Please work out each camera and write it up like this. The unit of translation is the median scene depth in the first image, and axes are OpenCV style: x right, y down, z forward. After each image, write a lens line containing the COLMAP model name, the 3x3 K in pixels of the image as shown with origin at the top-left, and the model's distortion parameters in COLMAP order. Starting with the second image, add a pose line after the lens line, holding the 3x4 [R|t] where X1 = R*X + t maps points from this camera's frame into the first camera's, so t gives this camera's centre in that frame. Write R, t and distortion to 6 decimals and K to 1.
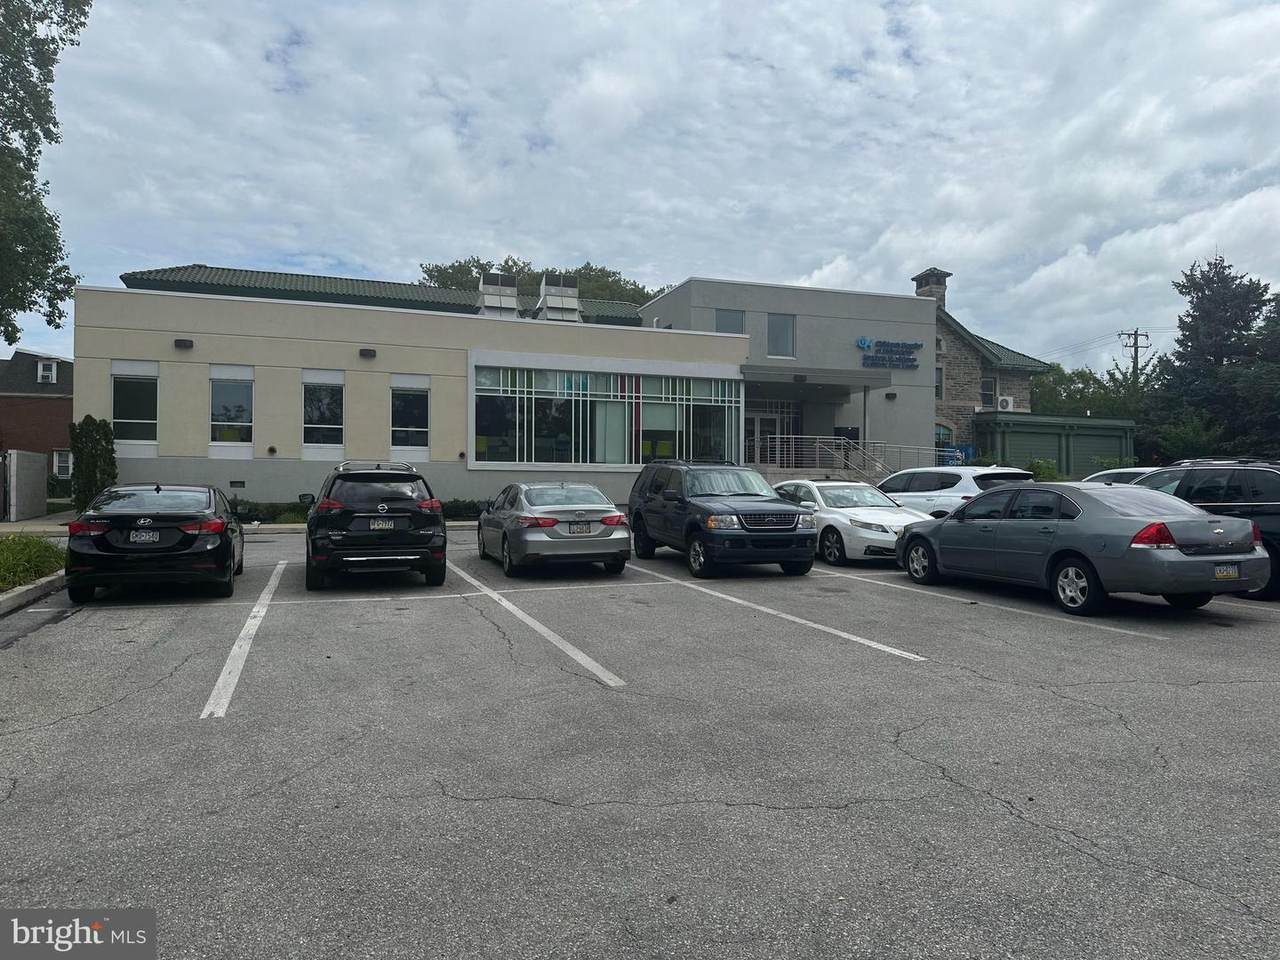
lens RADIAL K [[895.9, 0, 636.6], [0, 895.9, 479.3], [0, 0, 1]] dist [0.091085, 0.000175]
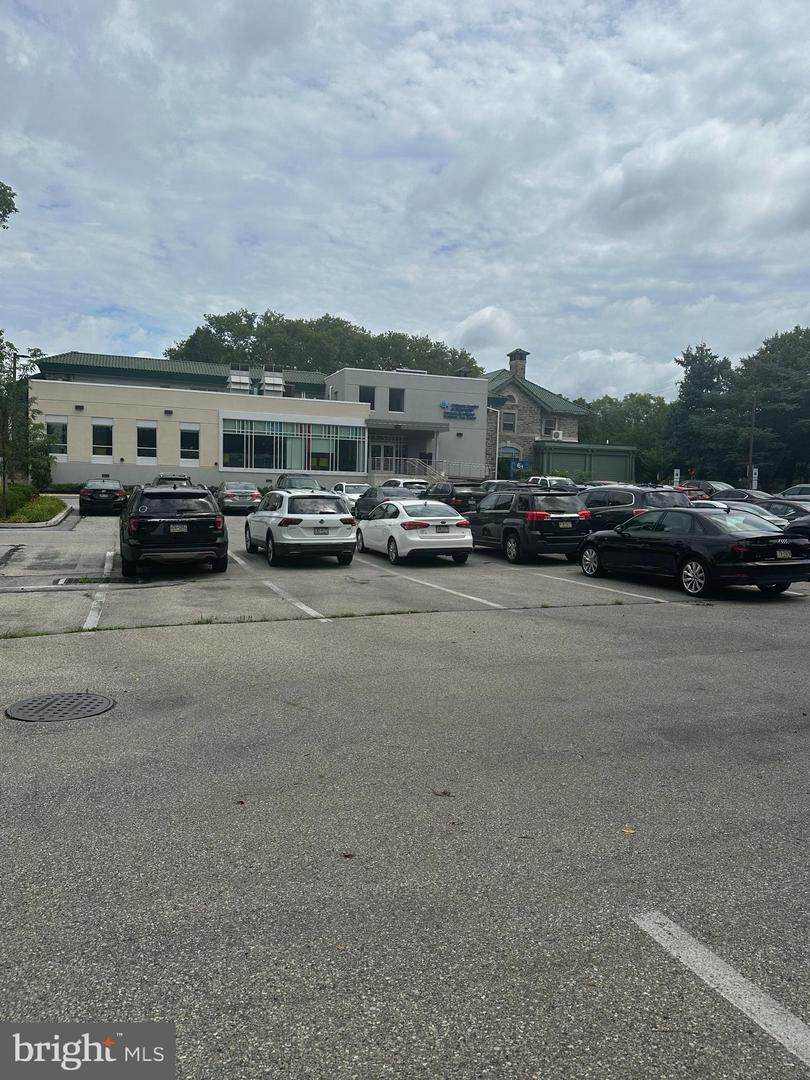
lens RADIAL K [[755.9, 0, 407.6], [0, 755.9, 536.6], [0, 0, 1]] dist [0.091085, 0.000175]
pose [[0.999568, 0.022662, 0.018716, 0.184094], [-0.024199, 0.995964, 0.086427, -0.020227], [-0.016682, -0.086843, 0.996082, -0.639536]]
